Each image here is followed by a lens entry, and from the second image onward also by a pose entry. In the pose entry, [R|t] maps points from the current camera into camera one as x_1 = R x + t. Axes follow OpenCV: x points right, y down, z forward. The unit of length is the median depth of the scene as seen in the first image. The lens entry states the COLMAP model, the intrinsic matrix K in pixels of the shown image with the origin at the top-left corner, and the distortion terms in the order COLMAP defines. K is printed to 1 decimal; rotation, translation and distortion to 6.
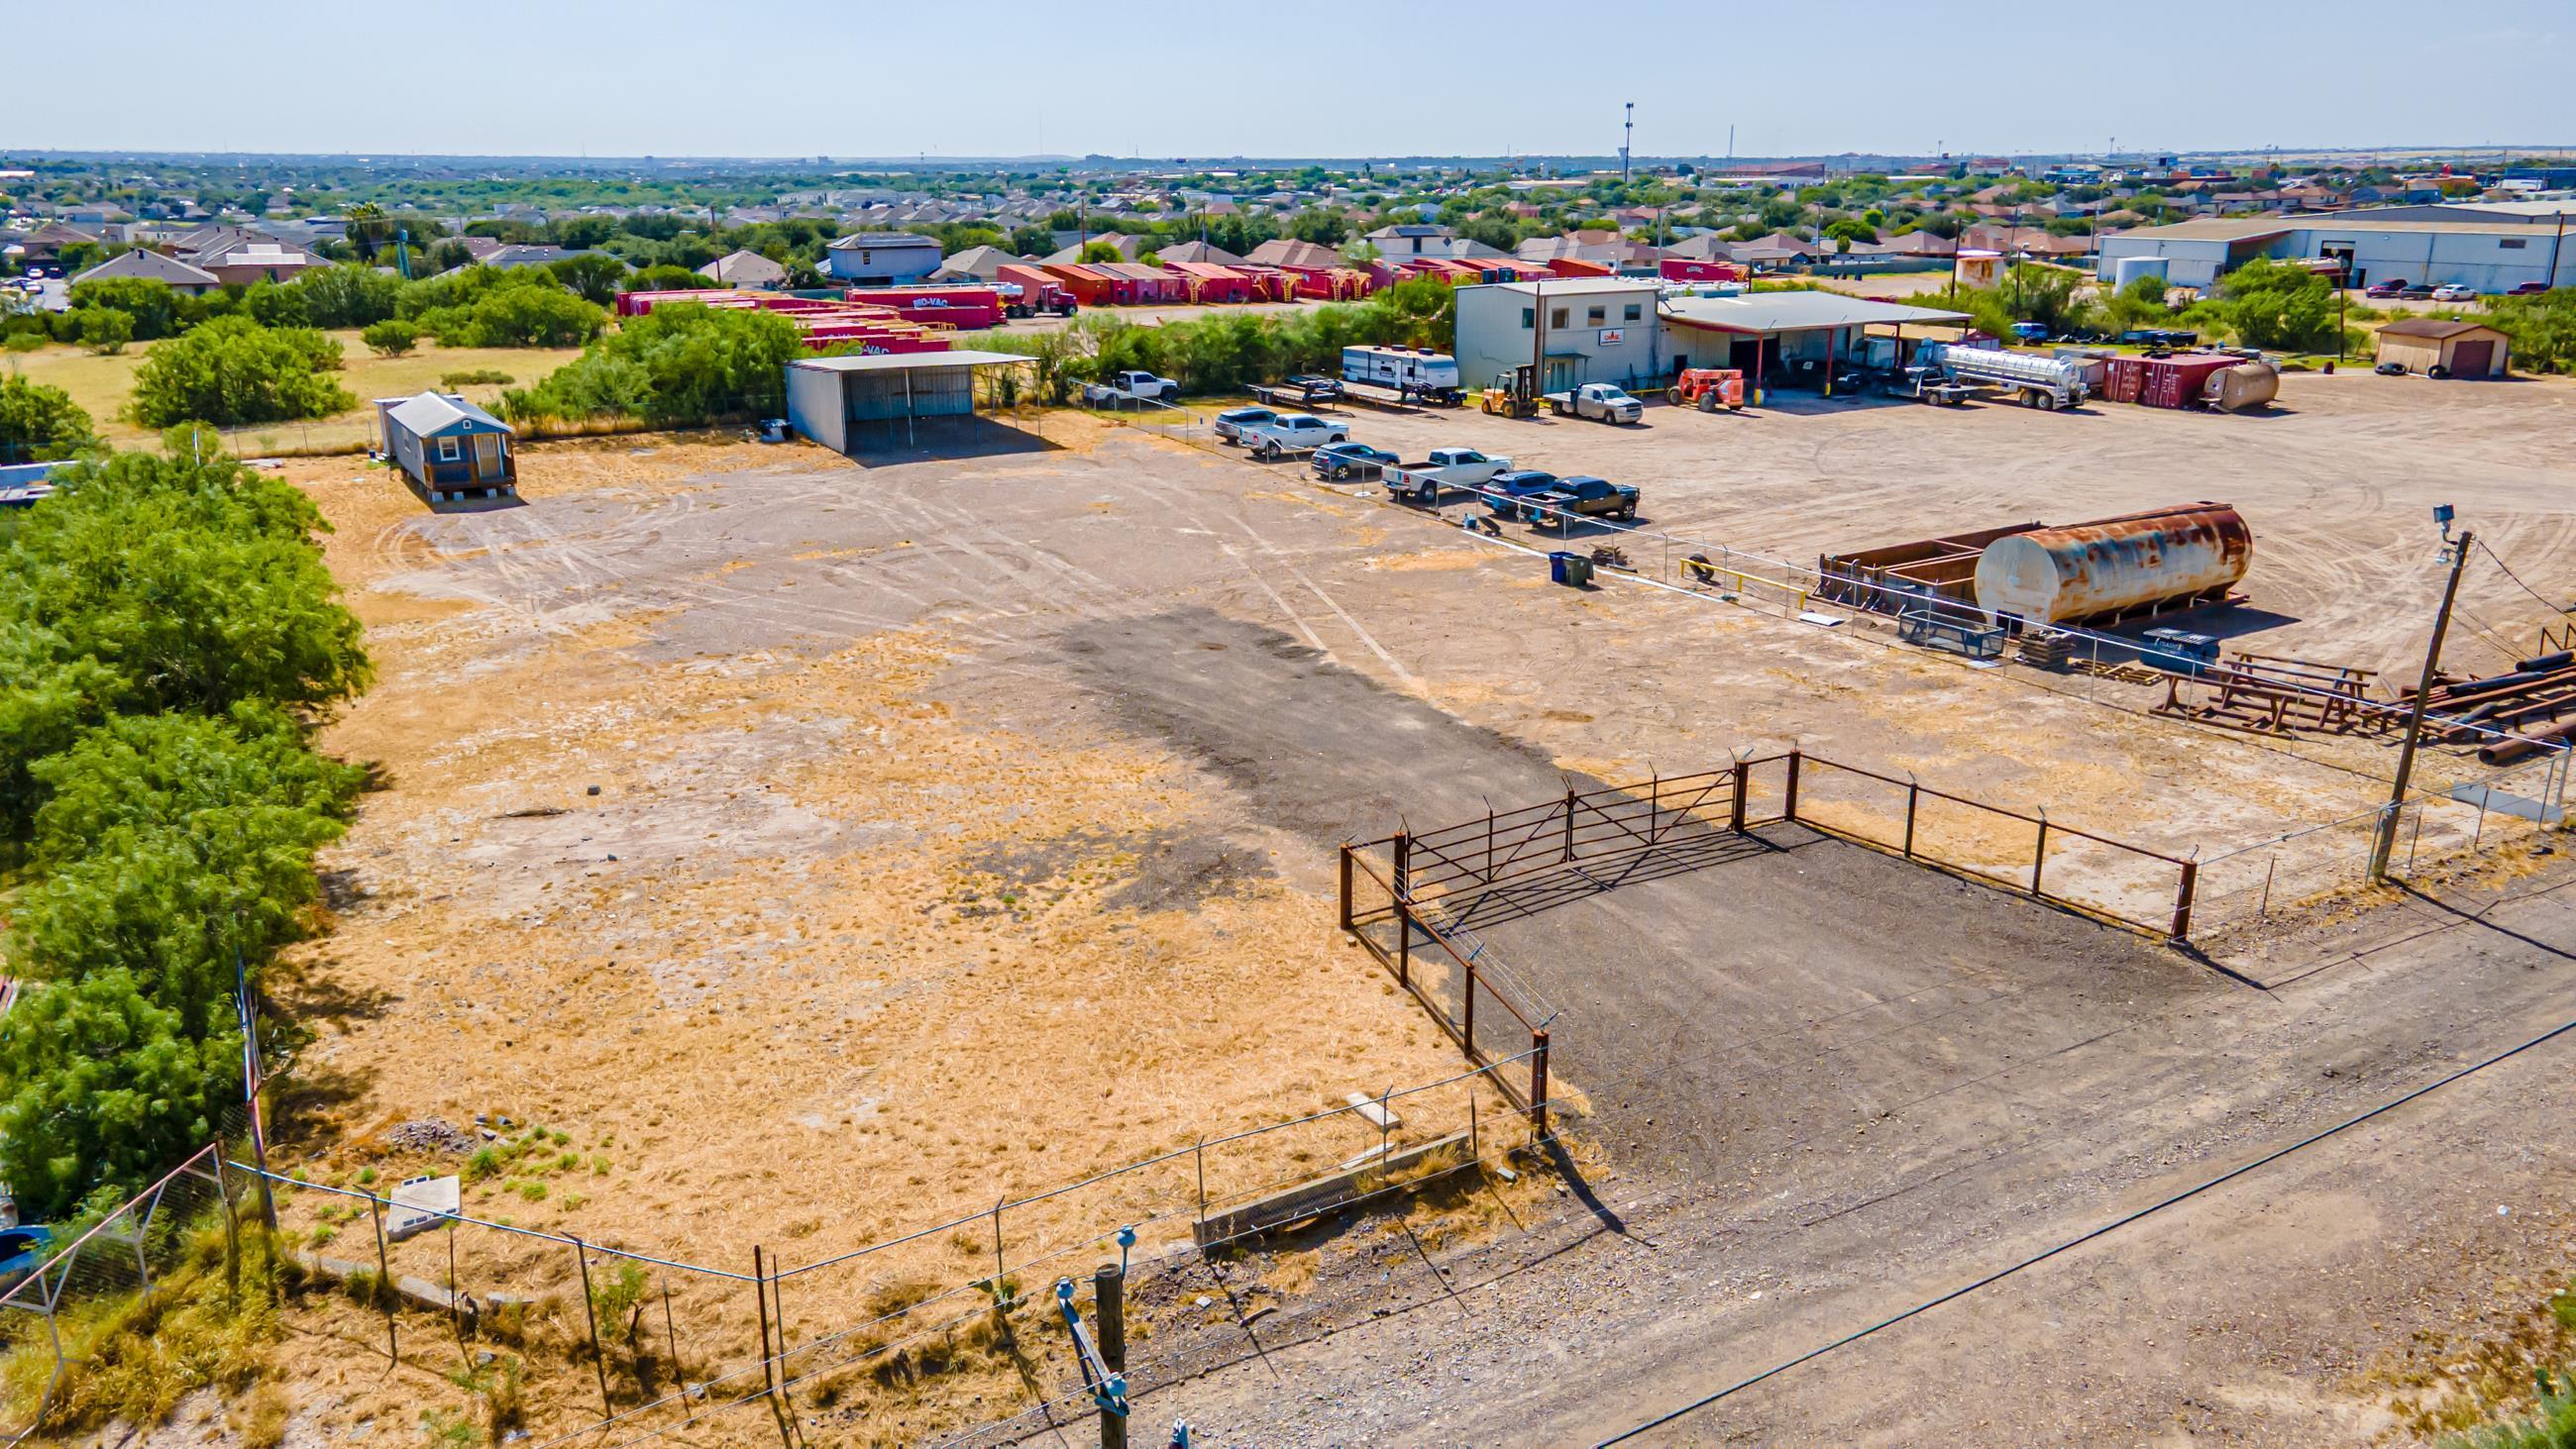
lens RADIAL K [[1872.6, 0, 1280.6], [0, 1872.6, 723.5], [0, 0, 1]] dist [0.024457, 0.034362]
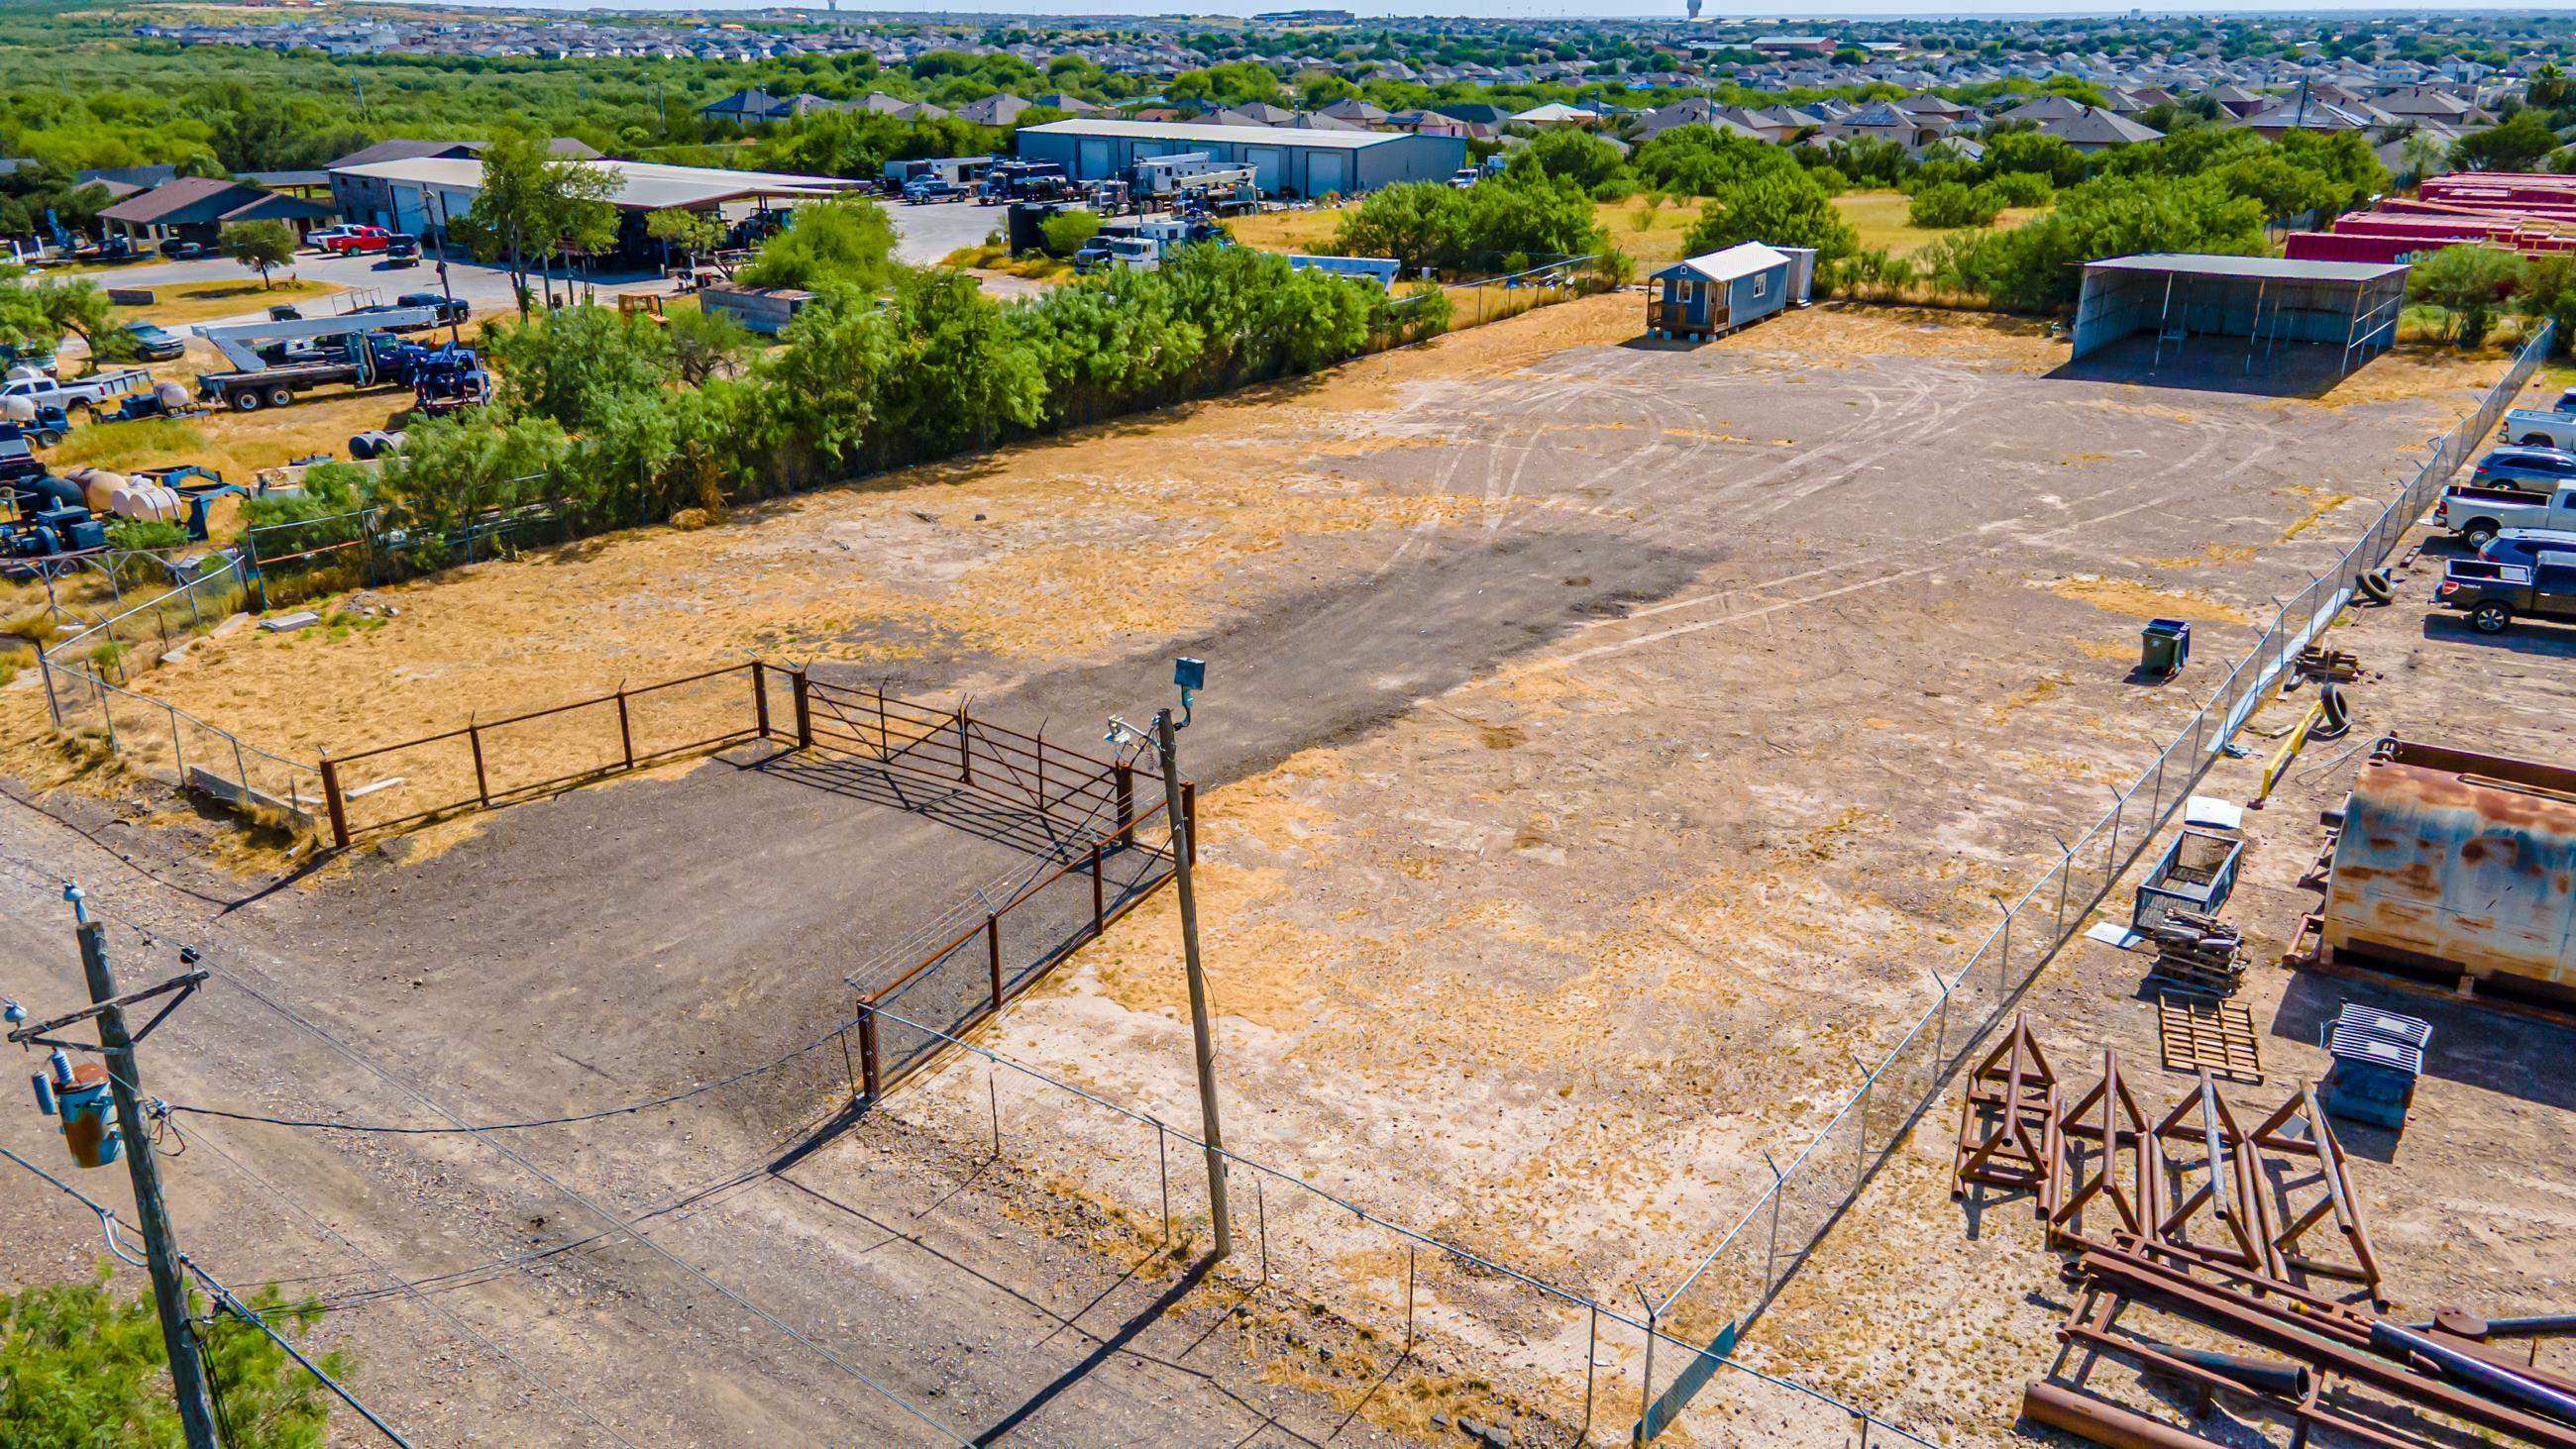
lens RADIAL K [[1872.6, 0, 1288.9], [0, 1872.6, 742.1], [0, 0, 1]] dist [0.024457, 0.034362]
pose [[0.402315, 0.331509, -0.853372, 0.812940], [-0.265138, 0.934380, 0.237981, -0.170709], [0.876268, 0.130518, 0.463811, 0.561758]]
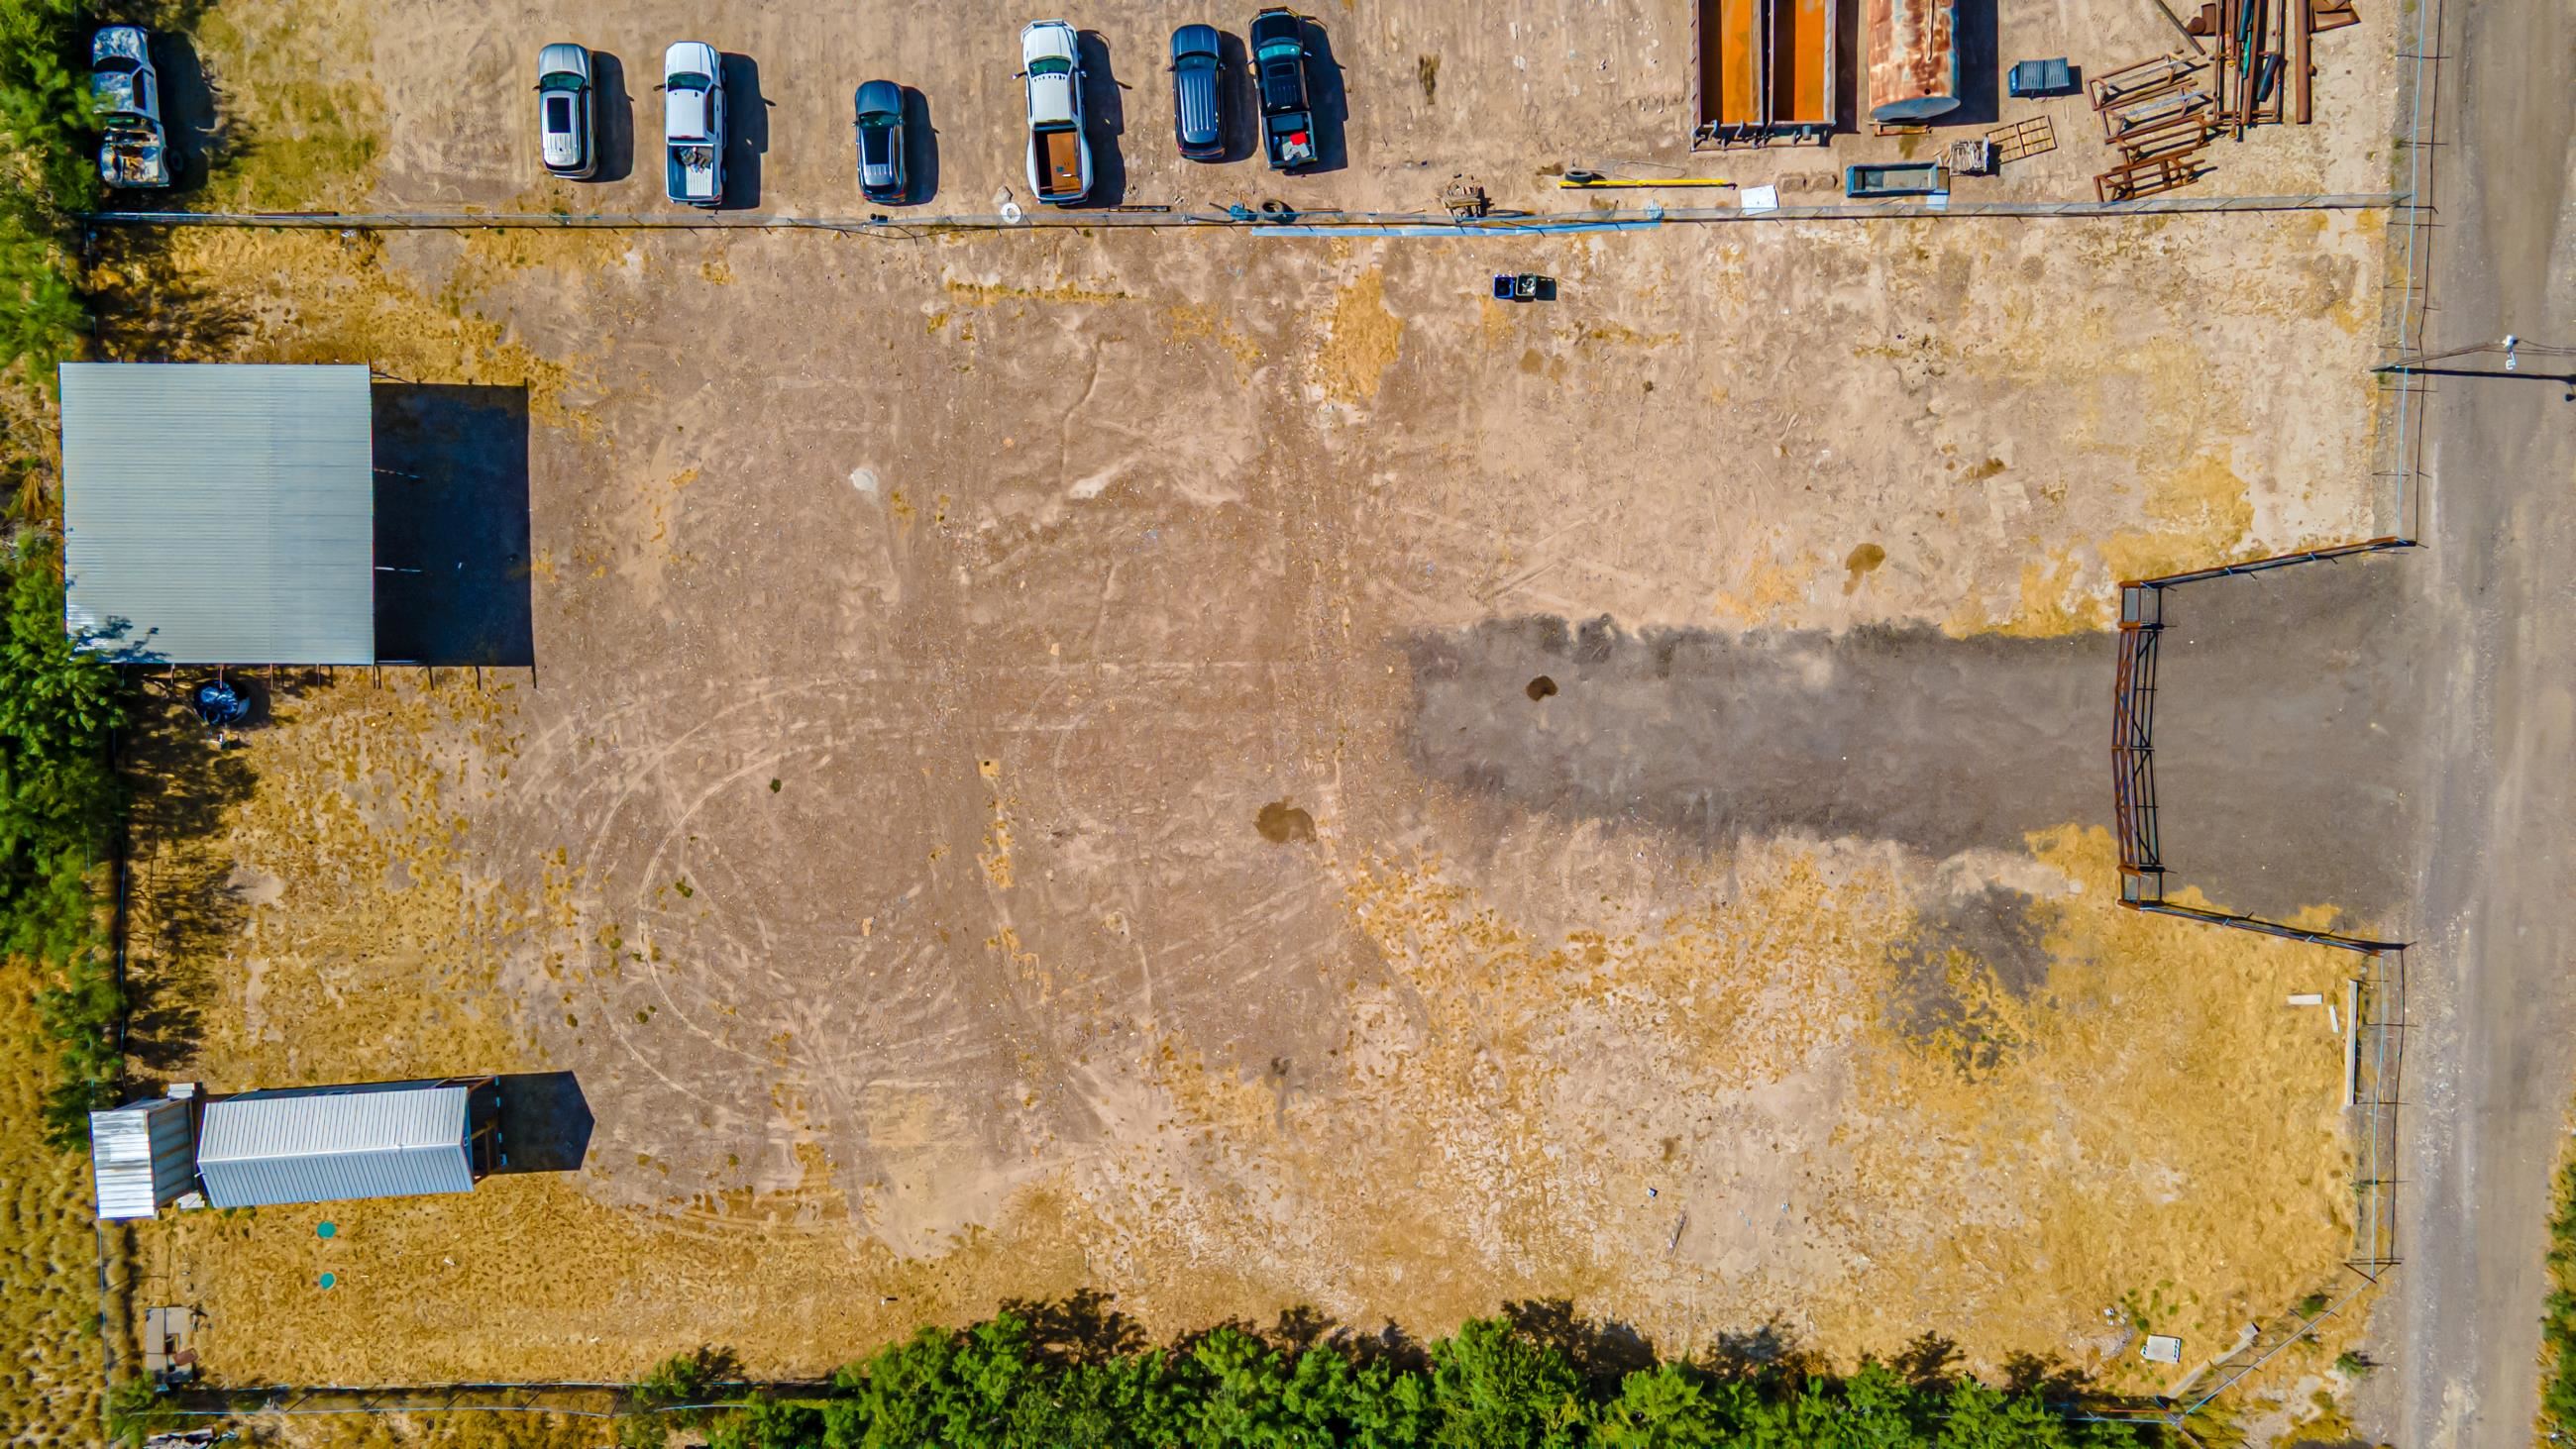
lens RADIAL K [[1872.6, 0, 1281.7], [0, 1872.6, 725.9], [0, 0, 1]] dist [0.024457, 0.034362]
pose [[0.485322, -0.873120, -0.046096, -0.097919], [0.276760, 0.103399, 0.955360, -1.452437], [-0.829377, -0.476415, 0.291826, 0.911448]]
